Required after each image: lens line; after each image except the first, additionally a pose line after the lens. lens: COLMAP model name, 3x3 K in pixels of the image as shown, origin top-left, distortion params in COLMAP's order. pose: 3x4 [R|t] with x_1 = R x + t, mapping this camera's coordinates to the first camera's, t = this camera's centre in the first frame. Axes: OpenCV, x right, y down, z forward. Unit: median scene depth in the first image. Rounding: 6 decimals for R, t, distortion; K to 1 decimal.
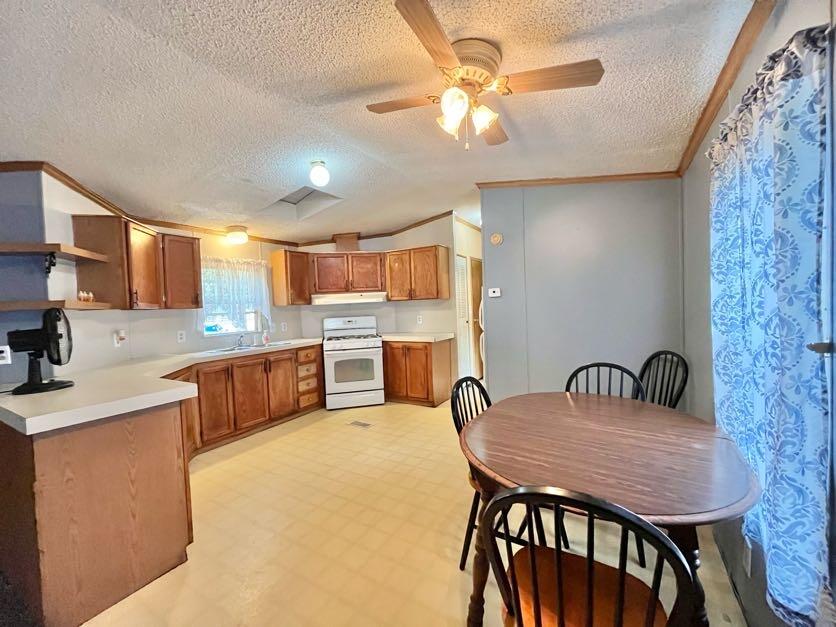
lens RADIAL K [[340.9, 0, 416.4], [0, 340.9, 315.1], [0, 0, 1]] dist [-0.001979, -0.000187]
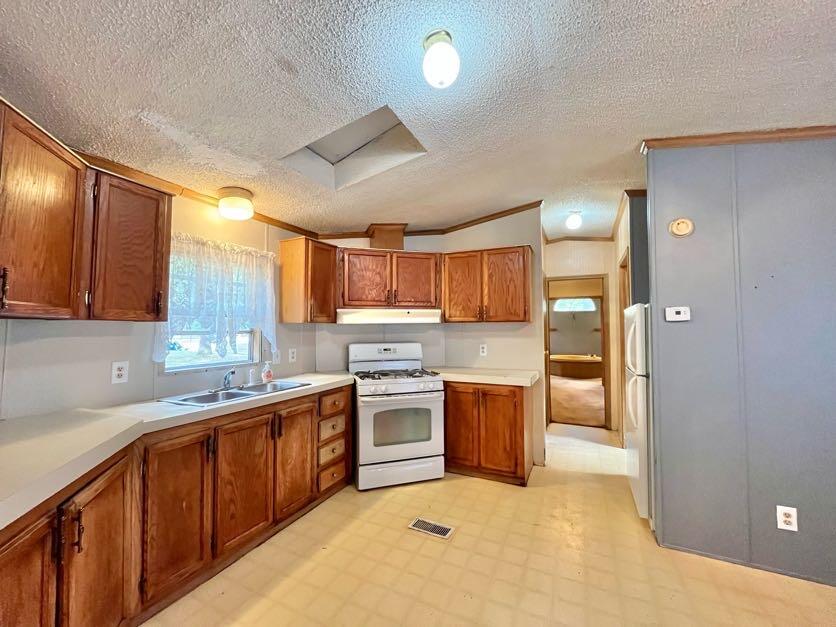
lens RADIAL K [[340.9, 0, 416.4], [0, 340.9, 315.1], [0, 0, 1]] dist [-0.001979, -0.000187]
pose [[0.995890, 0.039325, 0.081590, -0.220474], [-0.033377, 0.996772, -0.073022, -0.003186], [-0.084198, 0.069998, 0.993987, 0.340526]]
